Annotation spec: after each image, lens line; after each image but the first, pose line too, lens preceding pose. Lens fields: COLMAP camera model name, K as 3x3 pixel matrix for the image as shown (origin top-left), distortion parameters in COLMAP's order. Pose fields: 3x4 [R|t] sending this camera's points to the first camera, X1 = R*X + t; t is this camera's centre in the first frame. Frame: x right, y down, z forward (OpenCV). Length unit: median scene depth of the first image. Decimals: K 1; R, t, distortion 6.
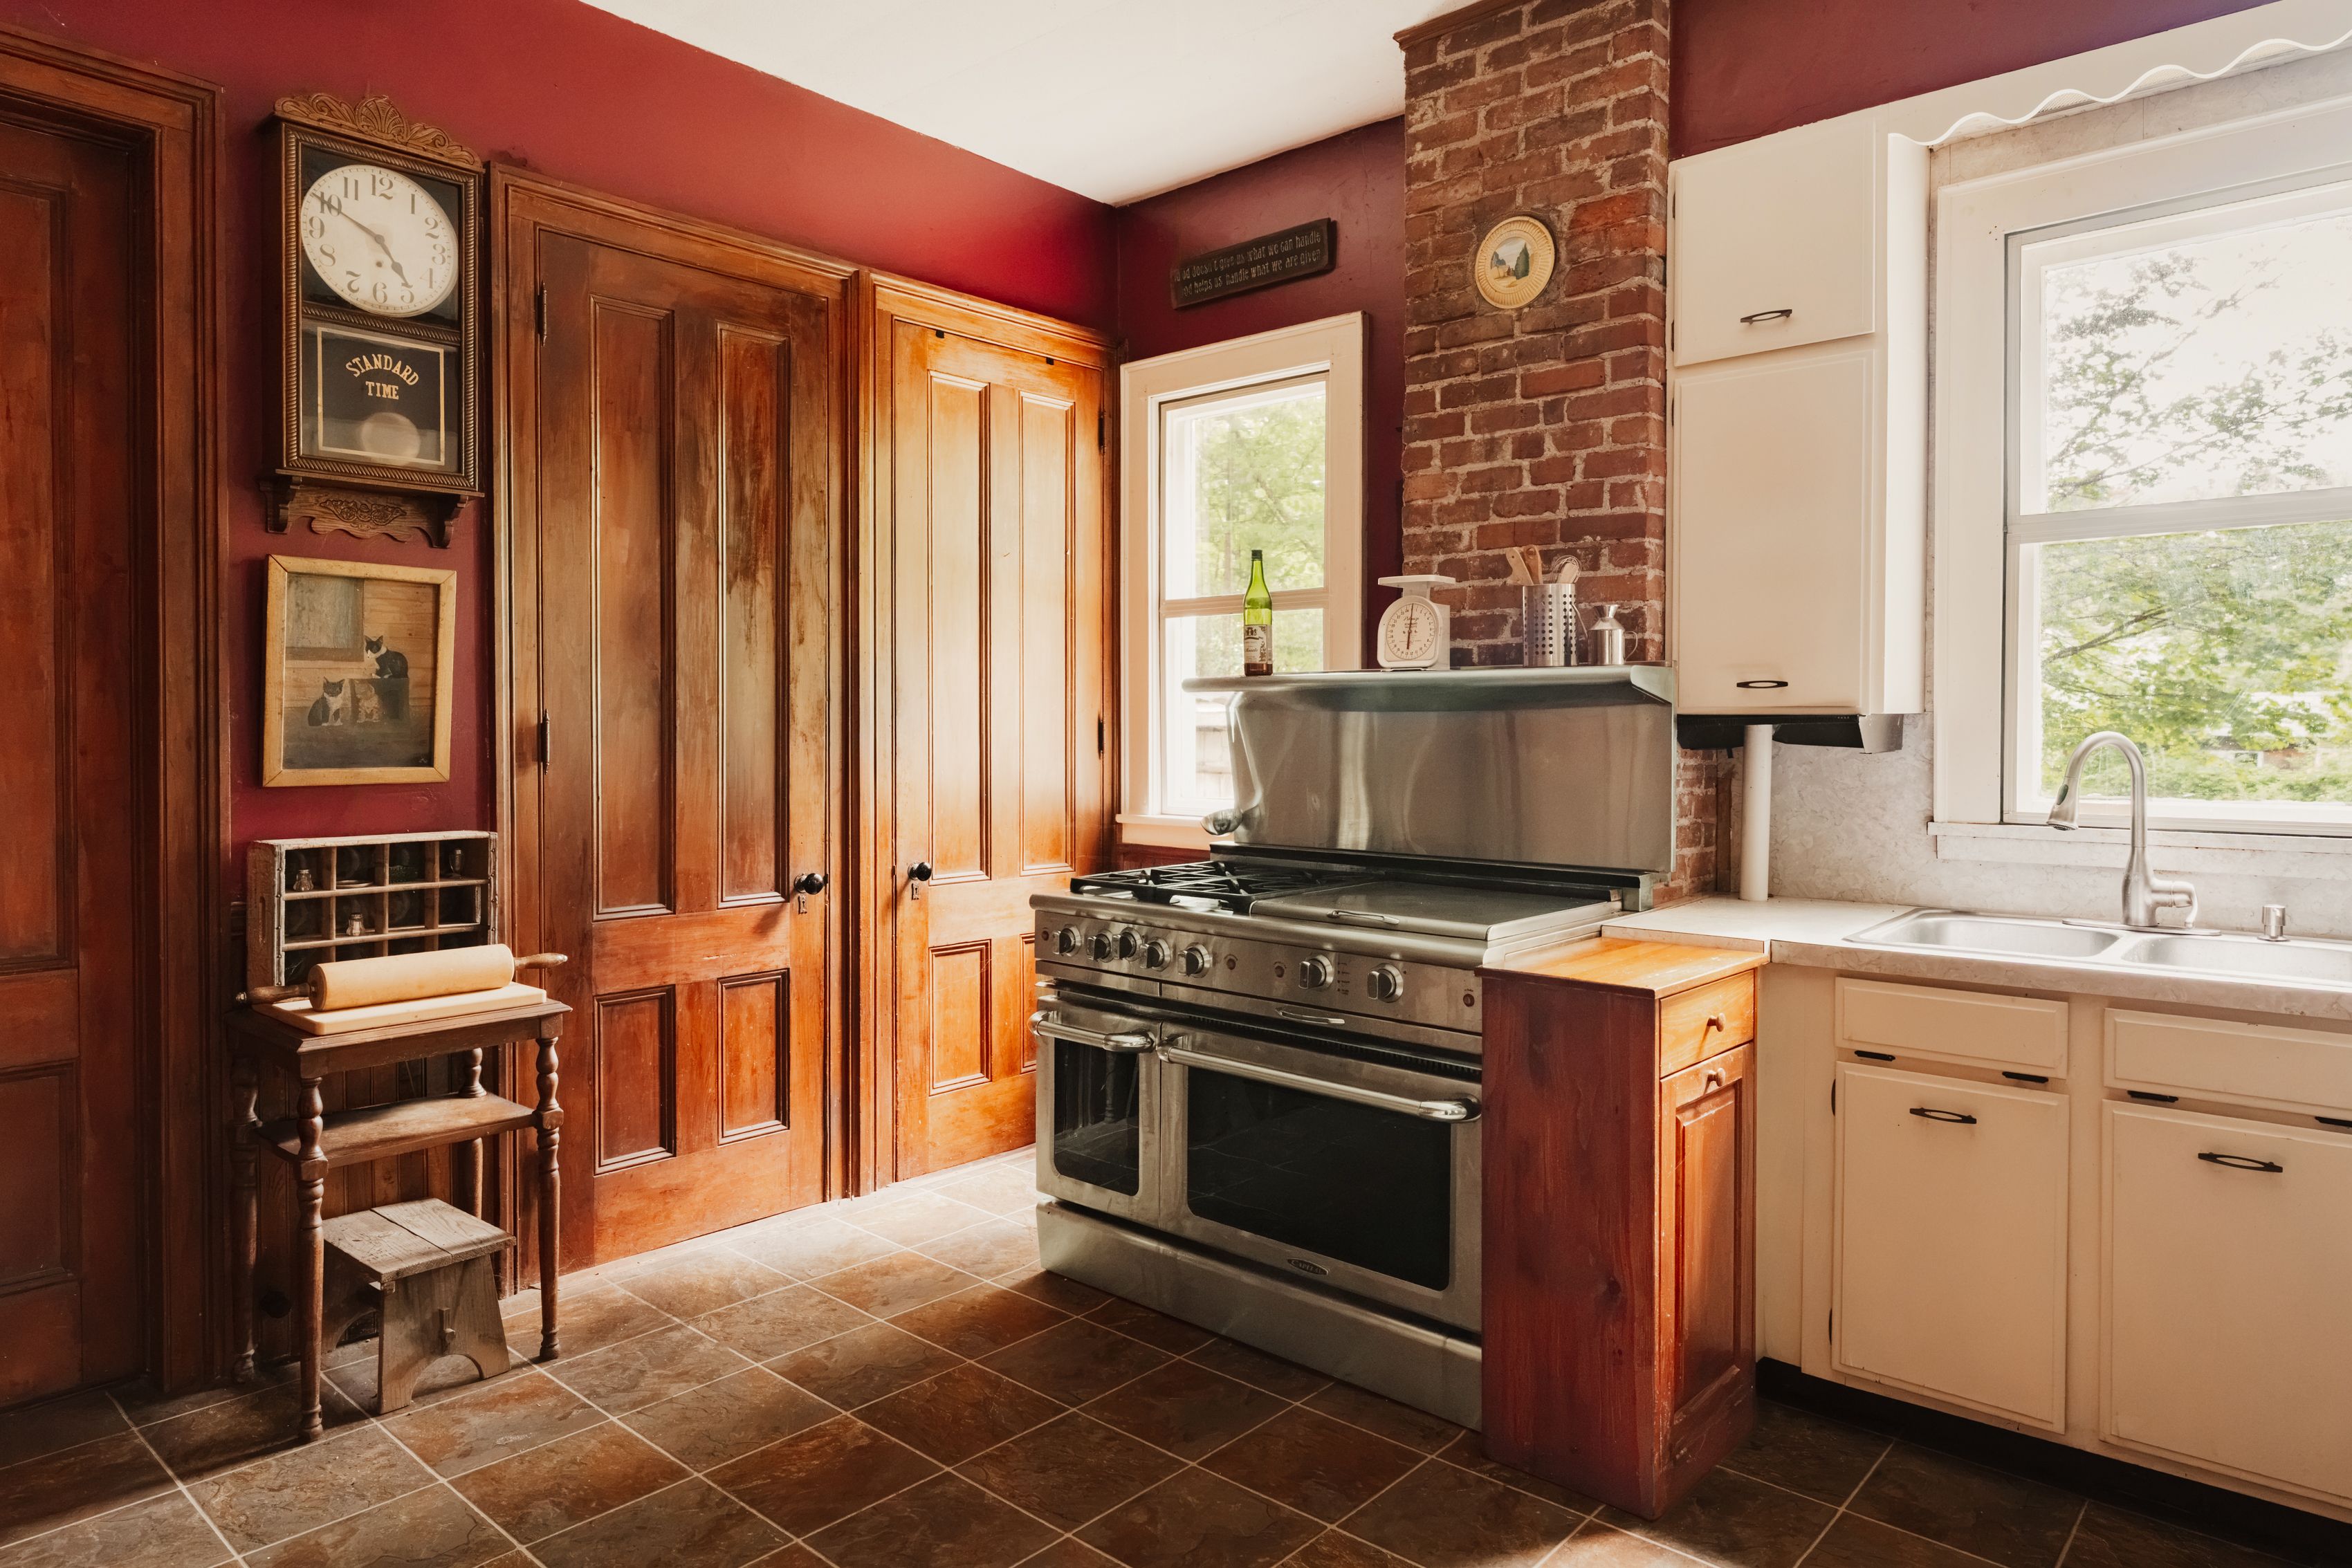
lens RADIAL K [[1432.6, 0, 1179.7], [0, 1432.6, 751.9], [0, 0, 1]] dist [0.001606, 0.000327]
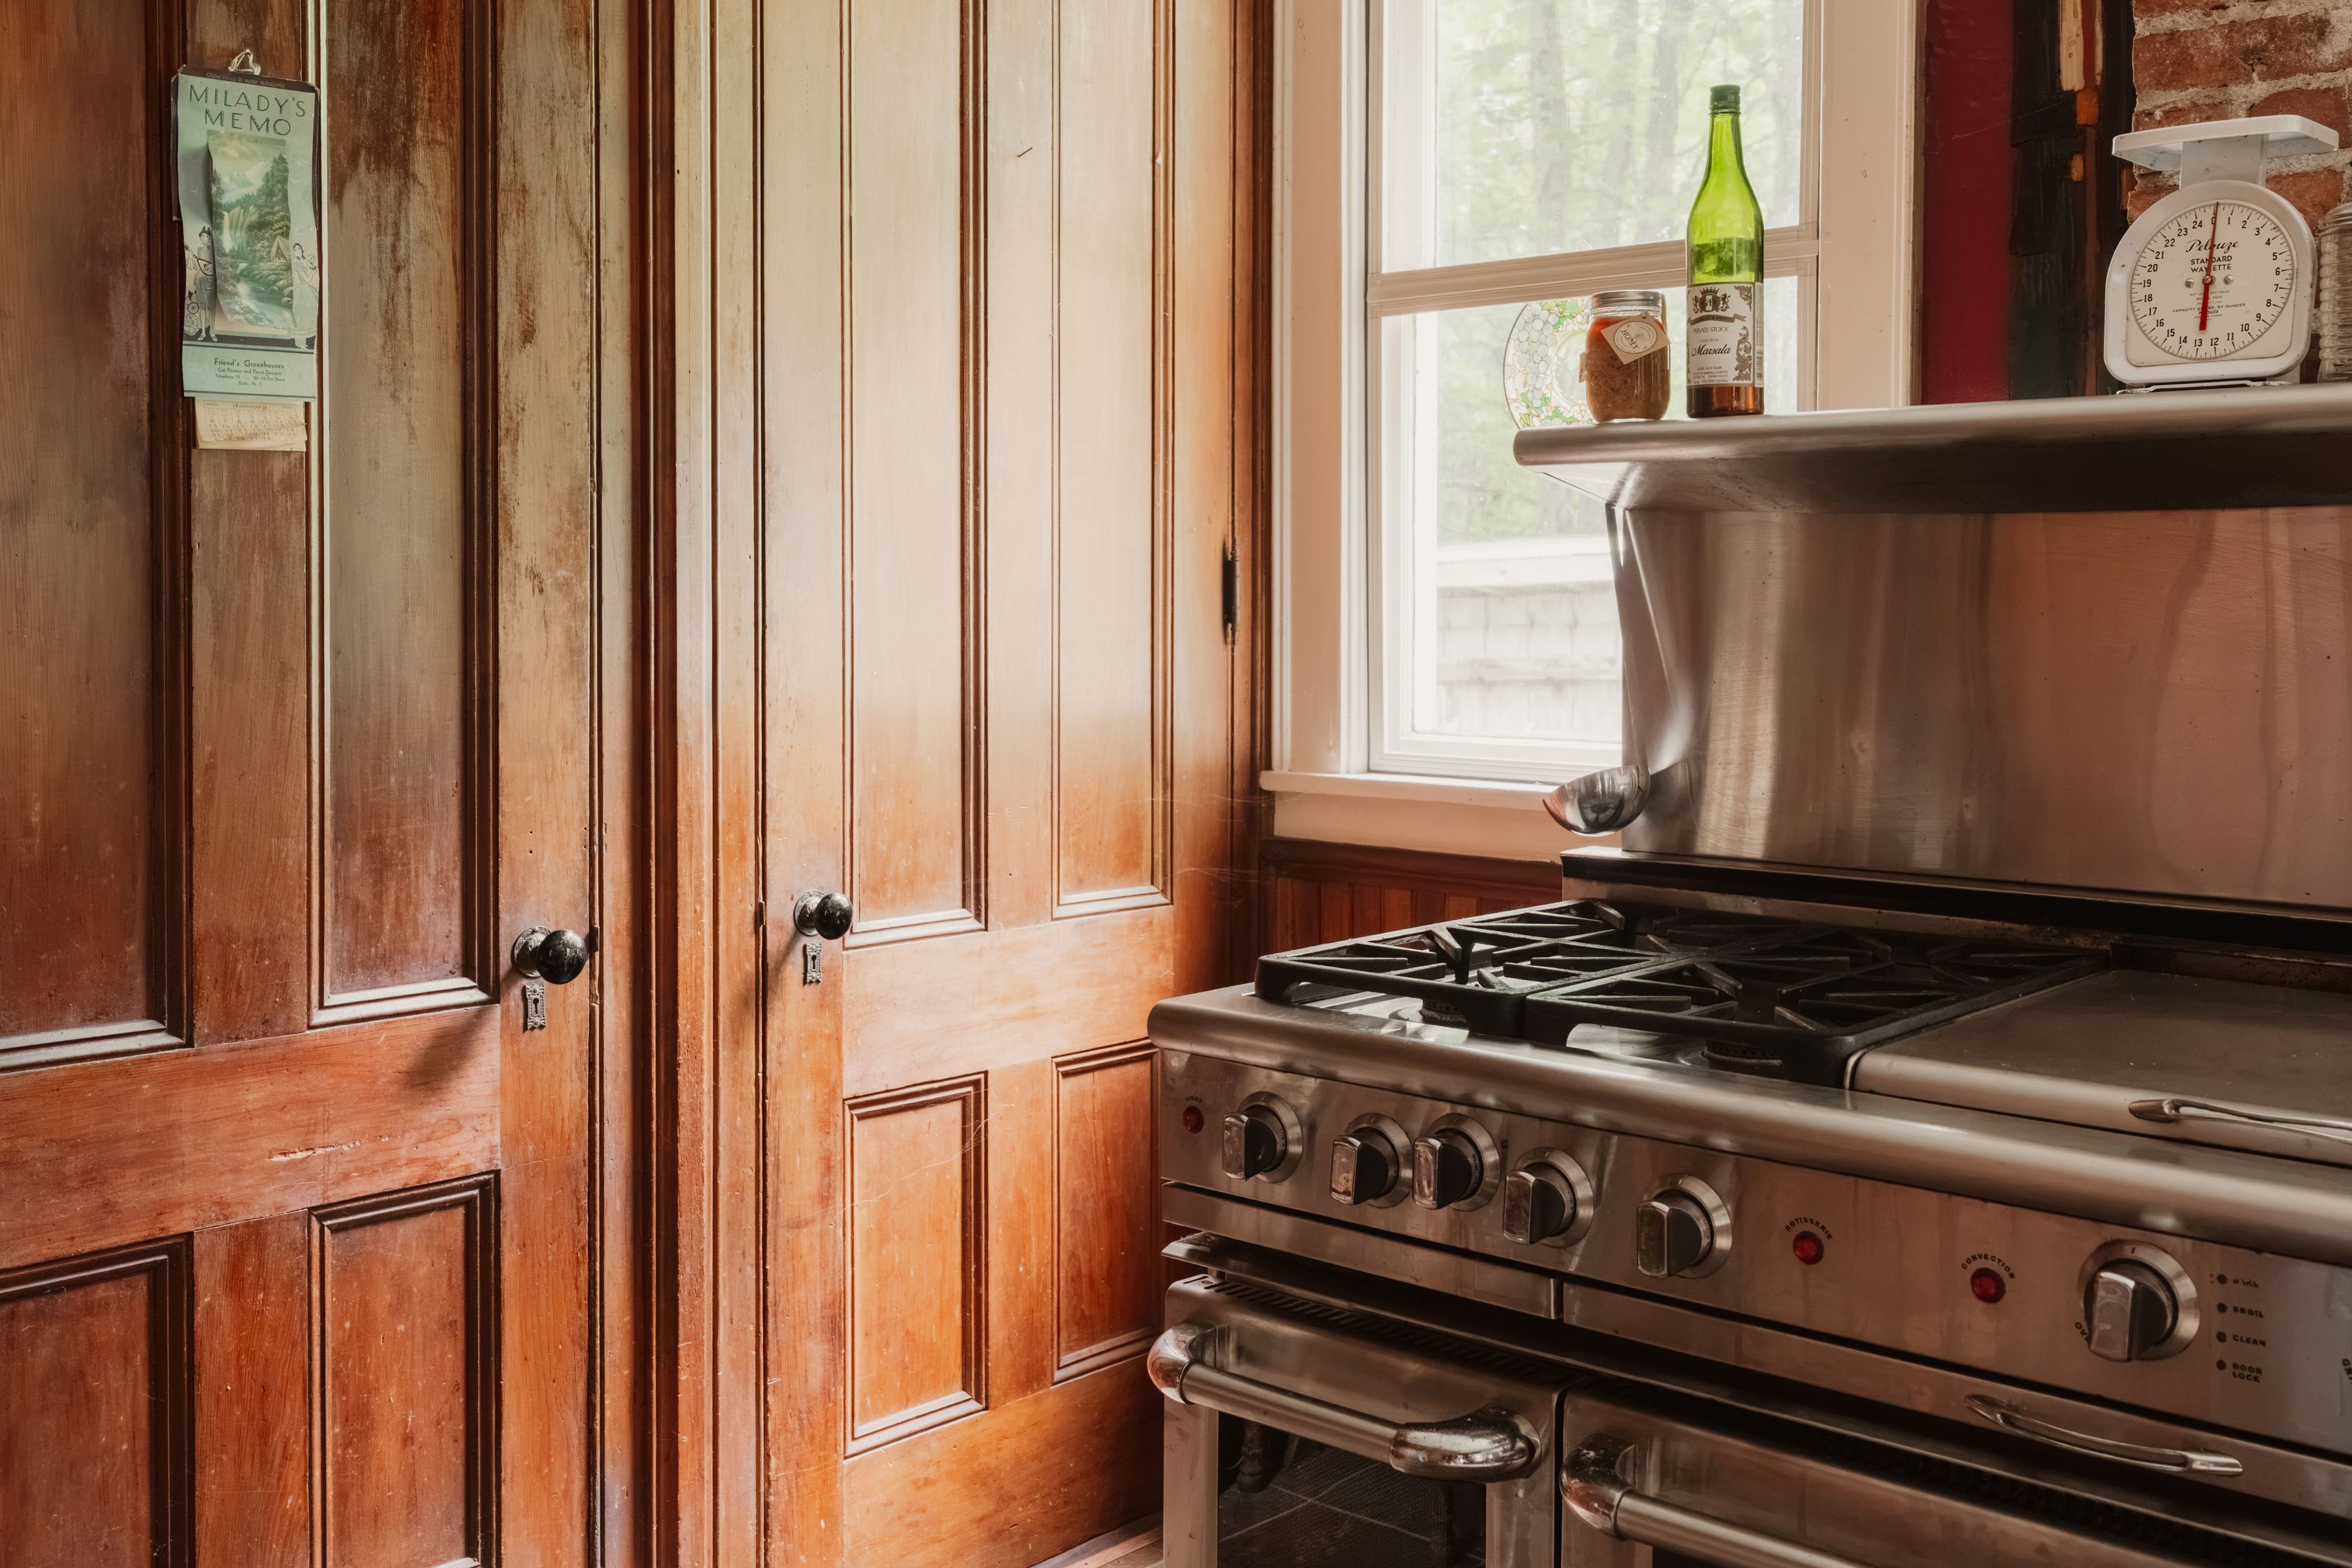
lens RADIAL K [[2376.9, 0, 1170.0], [0, 2376.9, 678.5], [0, 0, 1]] dist [0.006795, -0.002246]
pose [[0.999974, 0.001754, -0.006932, -0.085213], [-0.001660, 0.999906, 0.013621, 0.007051], [0.006955, -0.013609, 0.999883, 0.354624]]
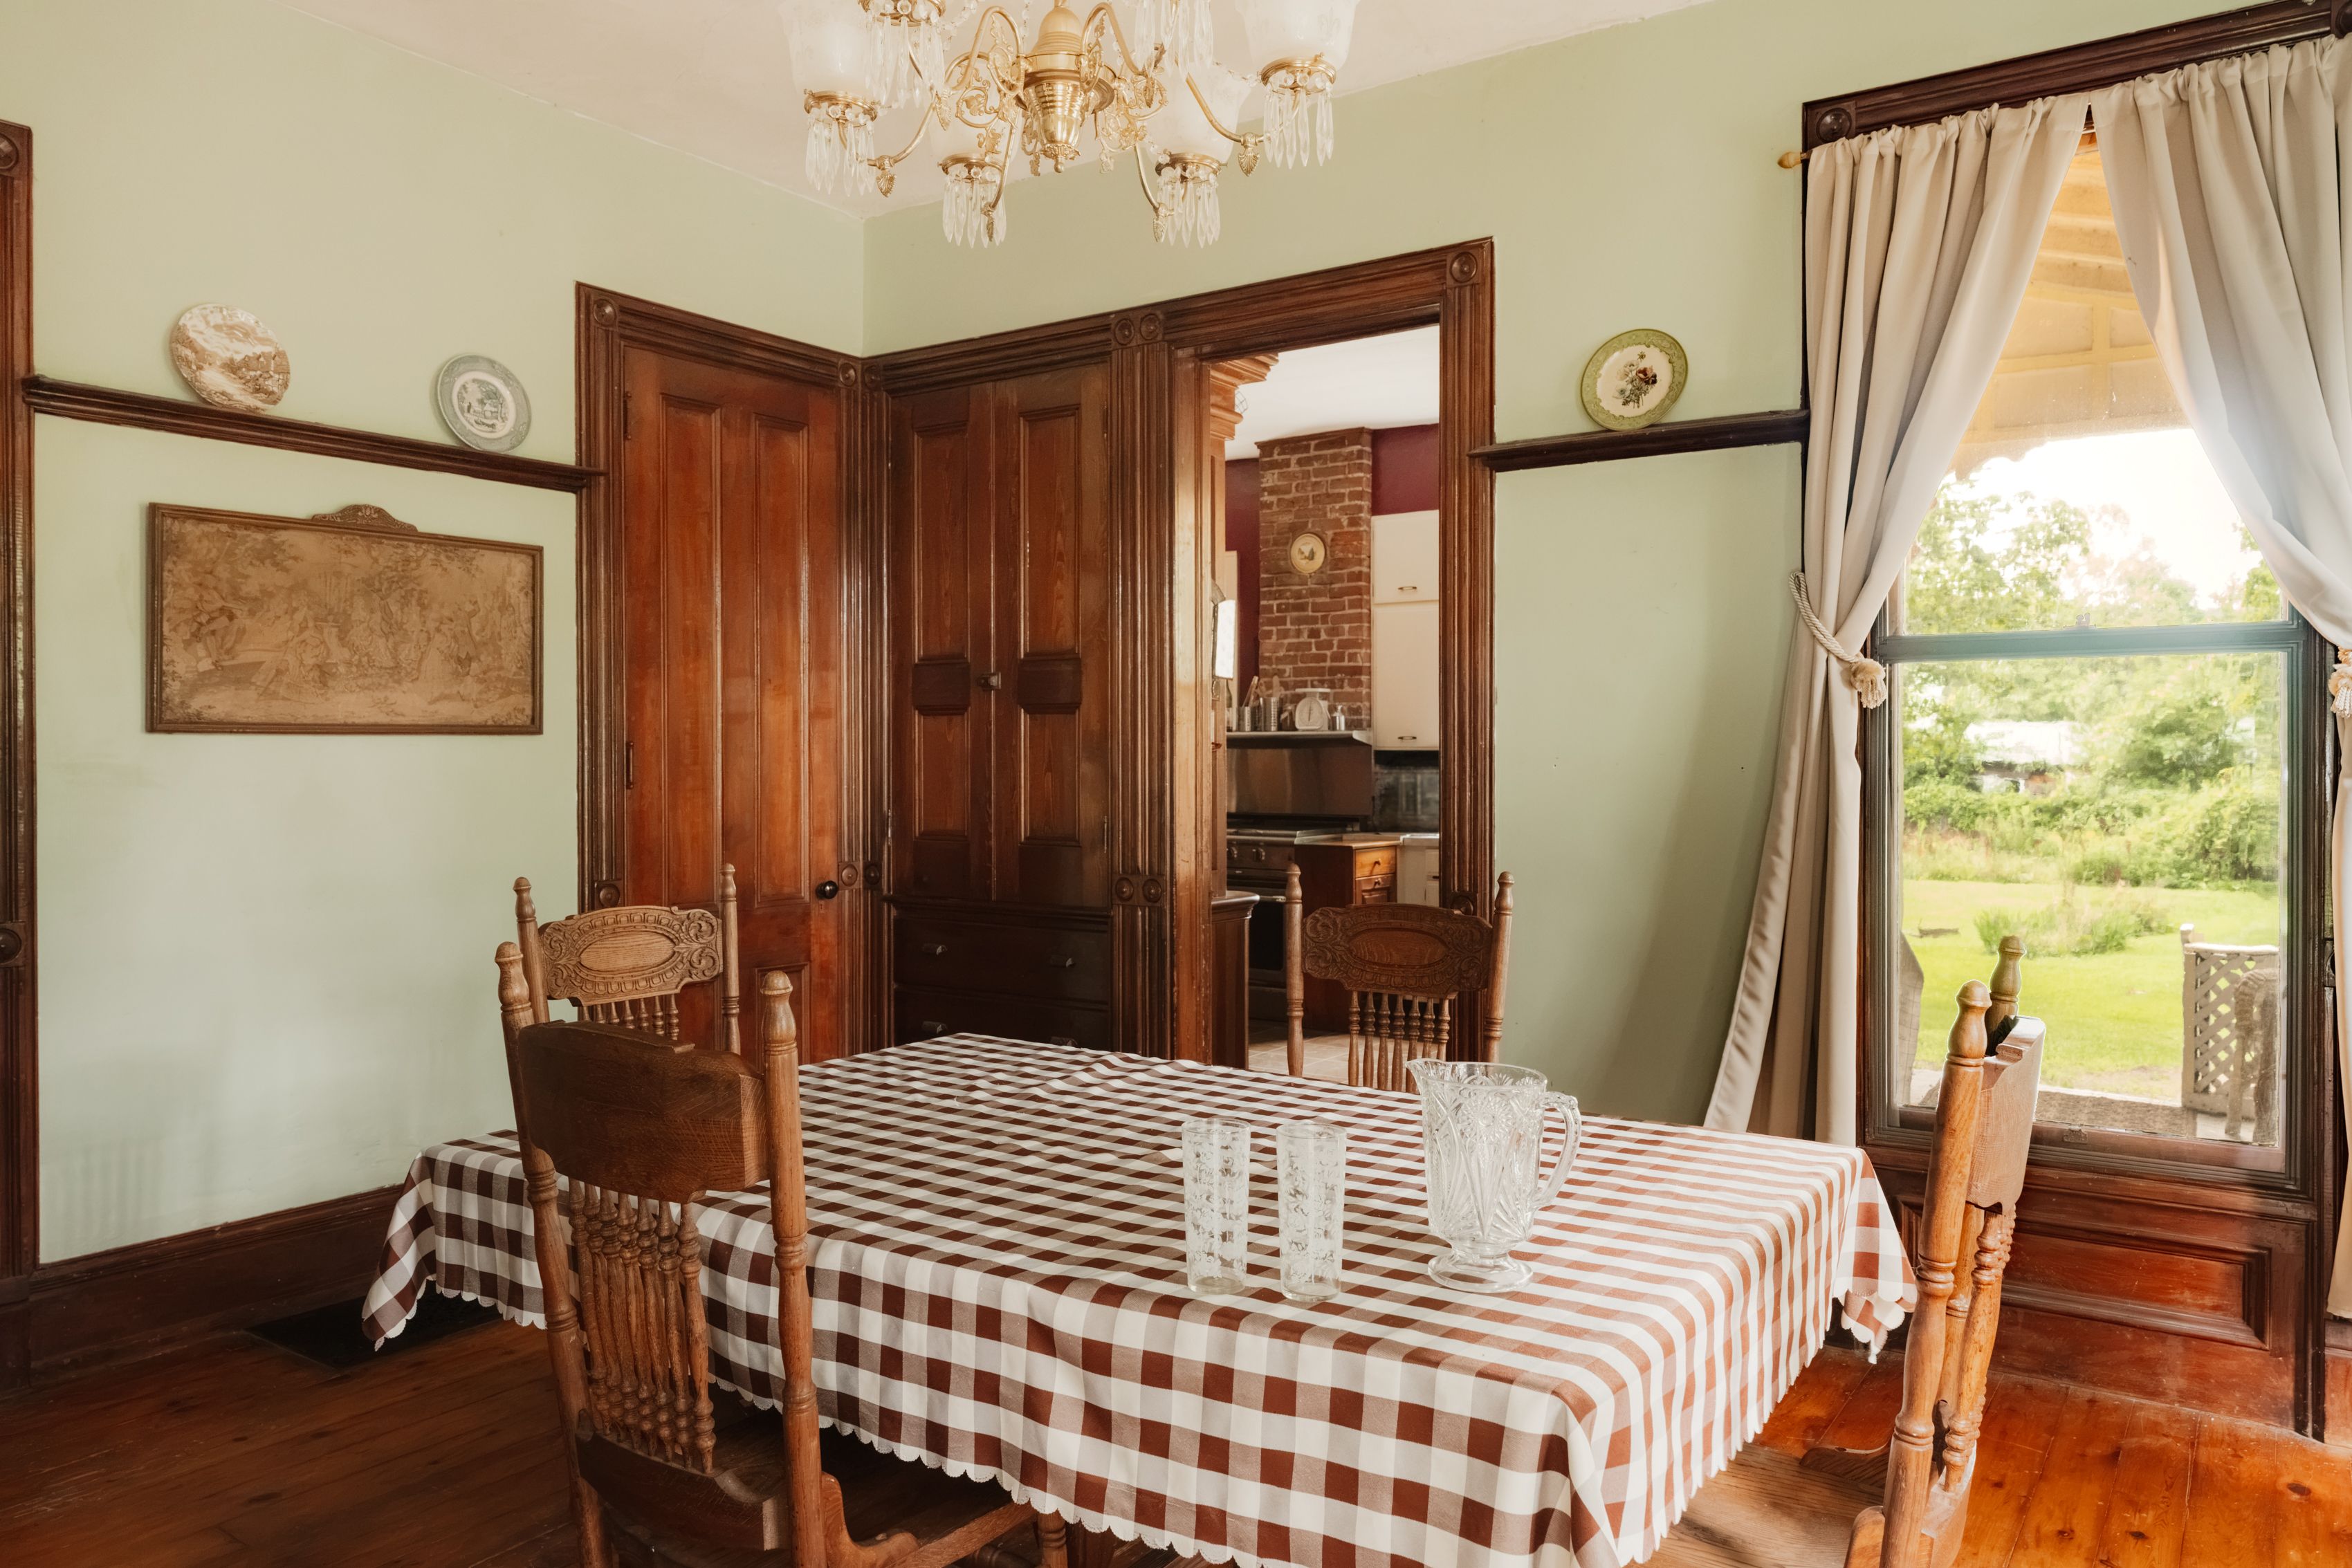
lens RADIAL K [[1633.4, 0, 1176.0], [0, 1633.4, 784.0], [0, 0, 1]] dist [-0.000211, -0.000050]
pose [[0.992003, -0.004151, 0.126146, -0.260980], [0.004196, 0.999991, -0.000088, 0.023032], [-0.126144, 0.000616, 0.992012, -1.330978]]
